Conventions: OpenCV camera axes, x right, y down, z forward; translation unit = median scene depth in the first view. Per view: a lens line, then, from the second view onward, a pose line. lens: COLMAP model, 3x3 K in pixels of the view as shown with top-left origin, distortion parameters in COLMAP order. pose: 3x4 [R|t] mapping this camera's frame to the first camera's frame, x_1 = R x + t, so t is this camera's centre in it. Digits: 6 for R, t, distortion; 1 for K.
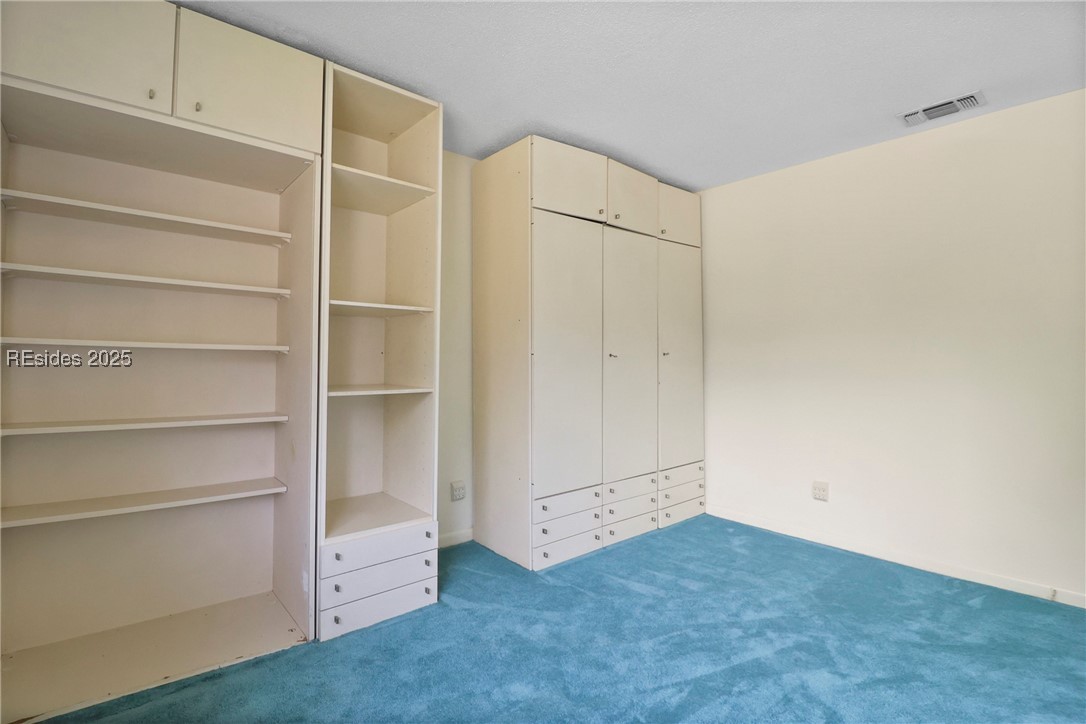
lens RADIAL K [[506.4, 0, 538.2], [0, 506.4, 357.1], [0, 0, 1]] dist [0.003362, -0.015244]
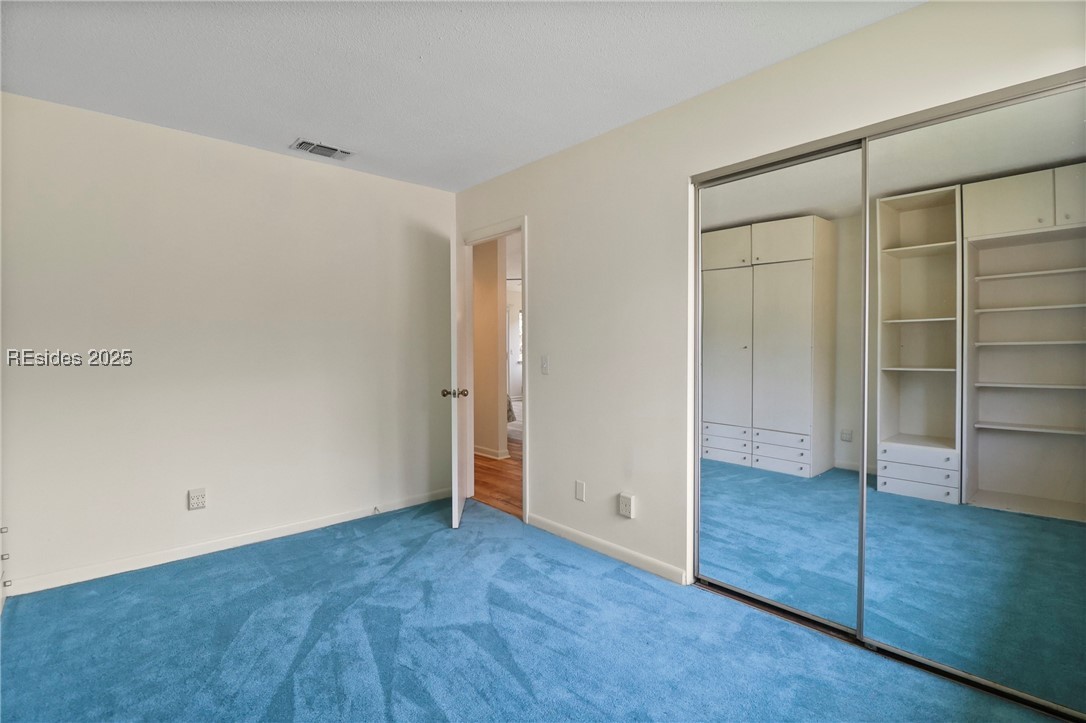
lens RADIAL K [[506.4, 0, 538.2], [0, 506.4, 356.6], [0, 0, 1]] dist [0.003362, -0.015244]
pose [[-0.015105, -0.021737, 0.999650, -0.541260], [0.001637, 0.999762, 0.021765, -0.018625], [-0.999885, 0.001965, -0.015065, 0.592305]]
